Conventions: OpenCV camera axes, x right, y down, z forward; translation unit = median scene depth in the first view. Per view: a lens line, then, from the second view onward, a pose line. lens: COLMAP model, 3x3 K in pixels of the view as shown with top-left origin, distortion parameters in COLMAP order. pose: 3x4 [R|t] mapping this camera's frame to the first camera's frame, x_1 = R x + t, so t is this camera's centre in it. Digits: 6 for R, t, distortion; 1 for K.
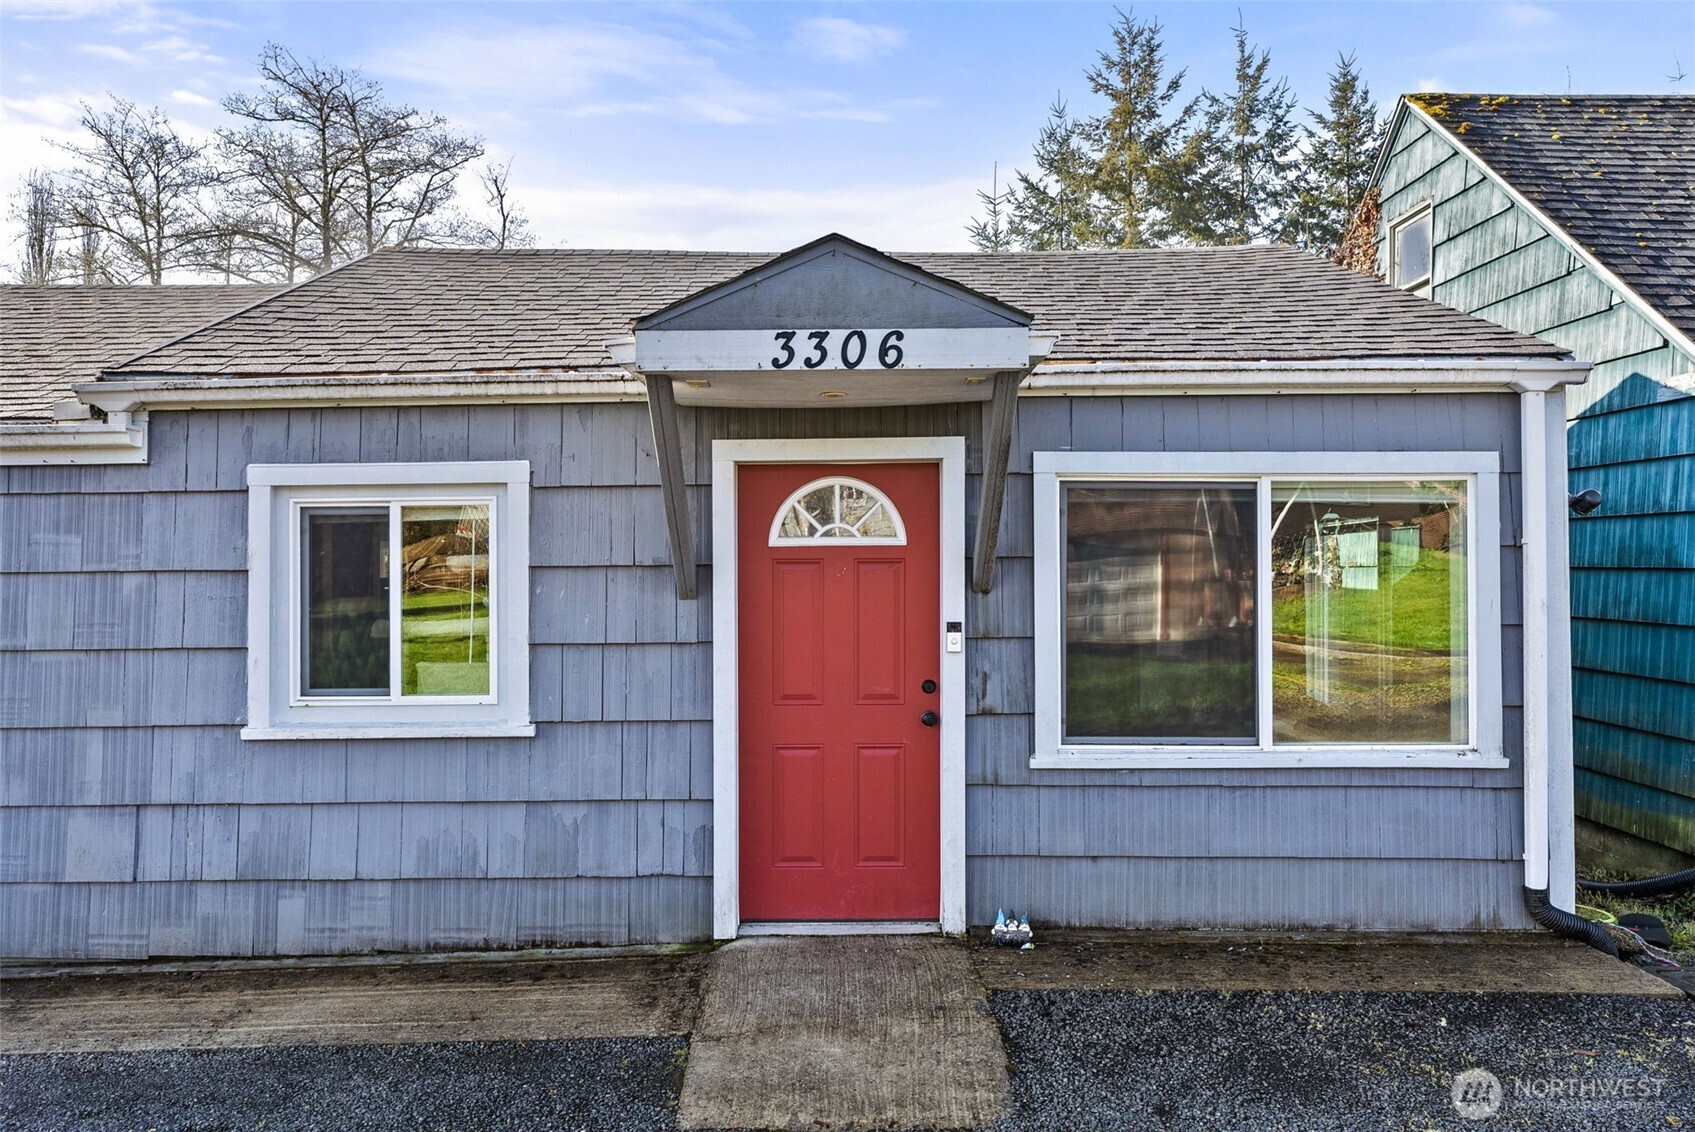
lens RADIAL K [[1142.6, 0, 848.6], [0, 1142.6, 558.2], [0, 0, 1]] dist [0.000537, -0.003655]
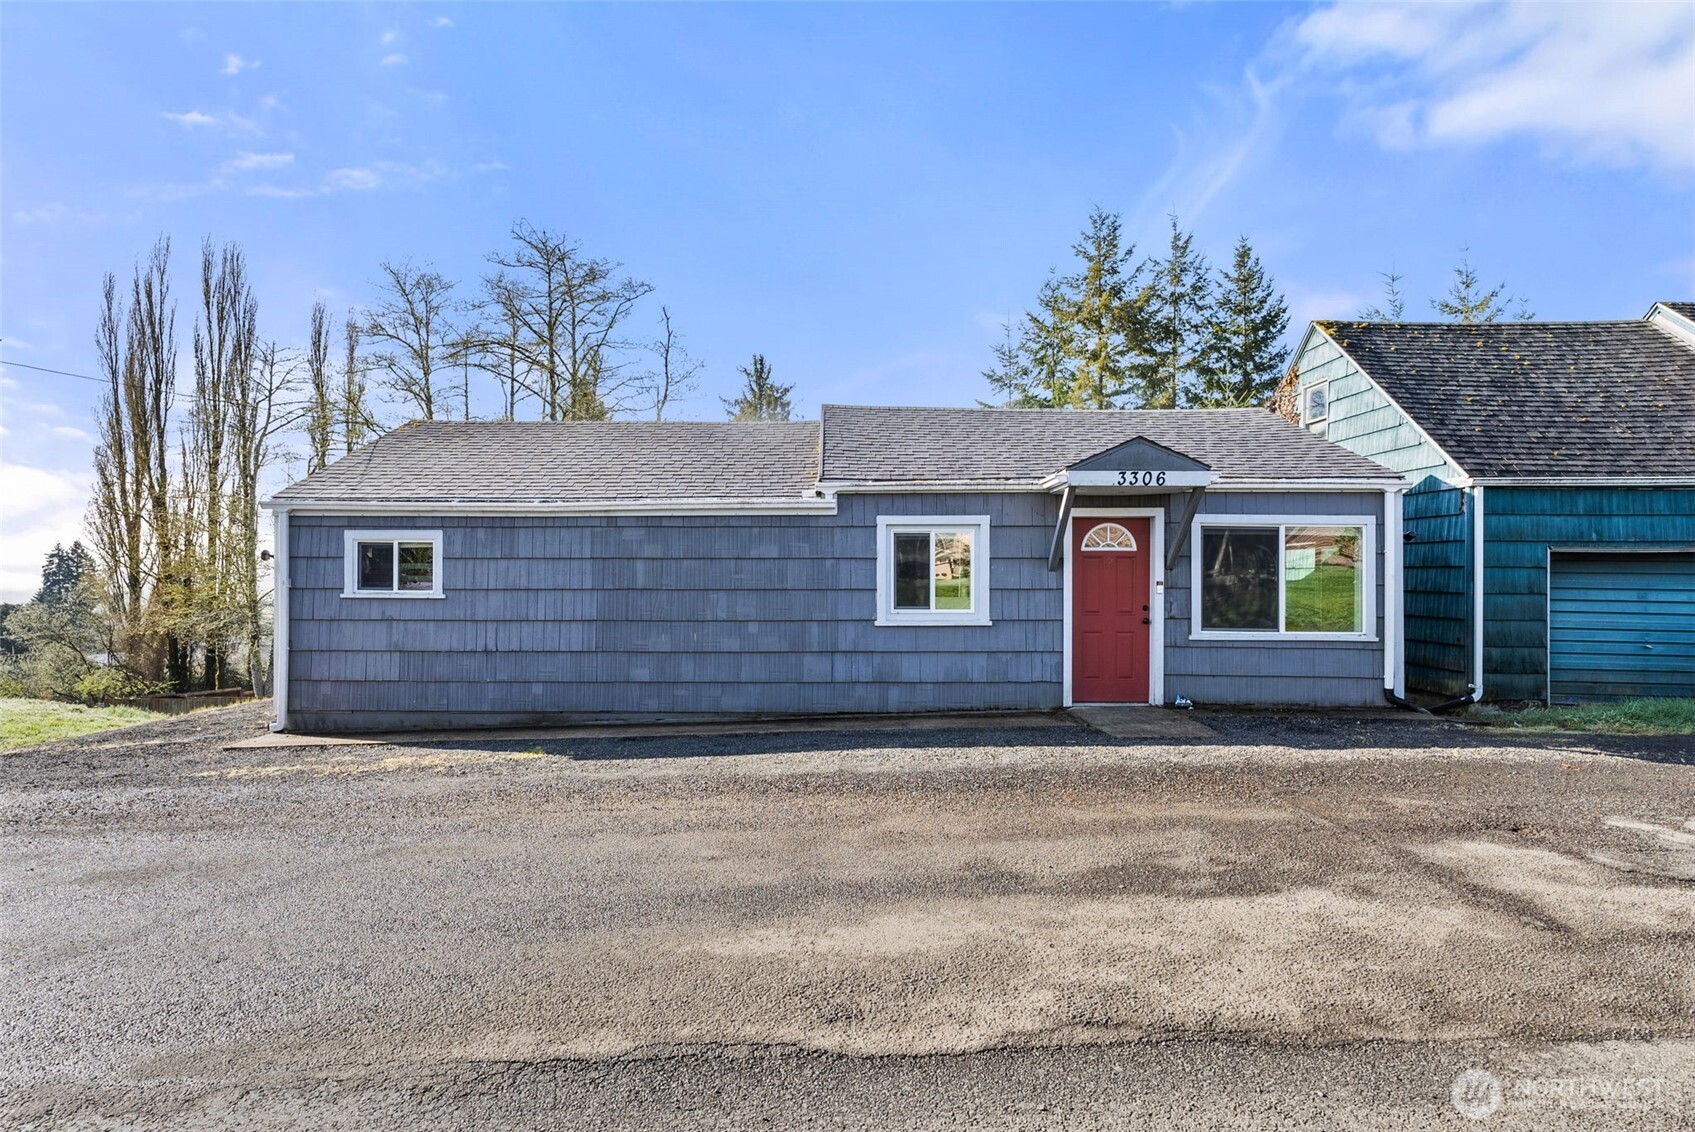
lens RADIAL K [[873.6, 0, 838.6], [0, 873.6, 571.2], [0, 0, 1]] dist [-0.007081, 0.000763]
pose [[0.999952, 0.009503, 0.002320, -0.611525], [-0.009504, 0.999955, 0.000480, 0.038628], [-0.002315, -0.000502, 0.999997, -0.908392]]
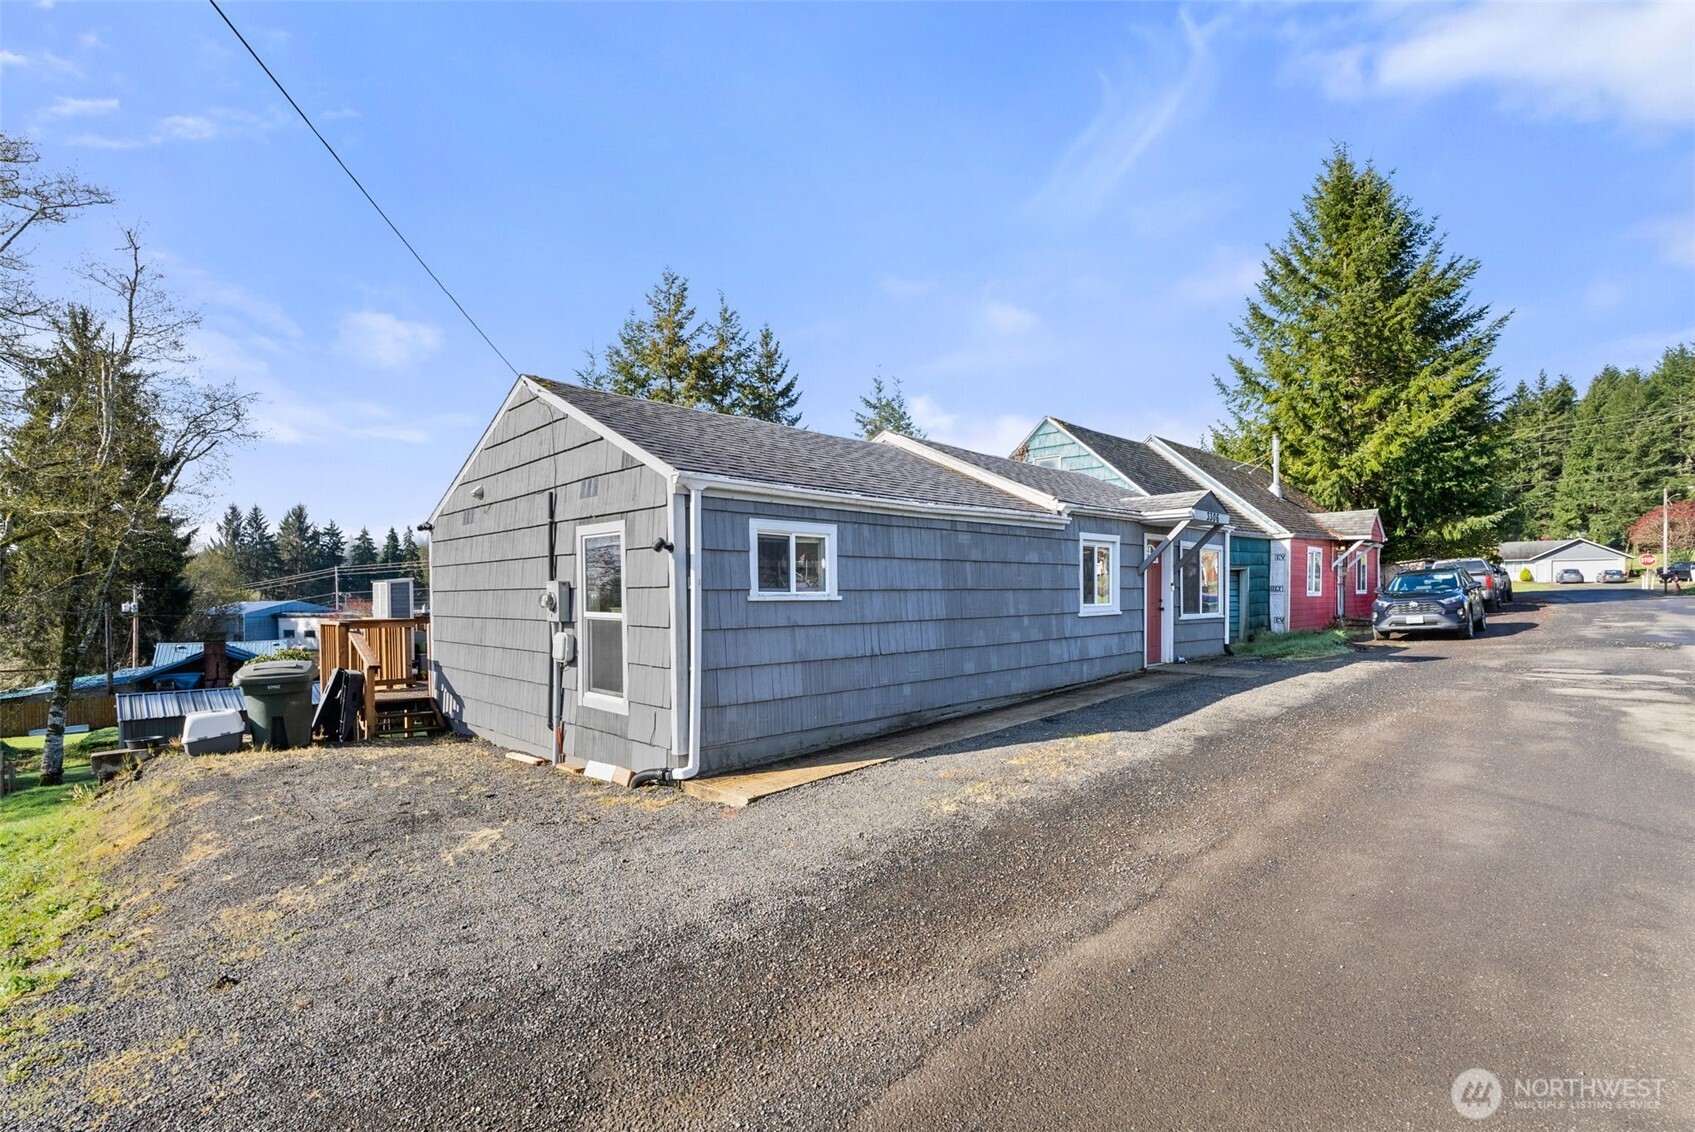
lens RADIAL K [[770.2, 0, 831.8], [0, 770.2, 604.6], [0, 0, 1]] dist [-0.001290, 0.001372]
pose [[0.719213, -0.007545, 0.694749, -2.537688], [-0.006710, 0.999819, 0.017805, 0.088970], [-0.694758, -0.017467, 0.719032, -0.083093]]
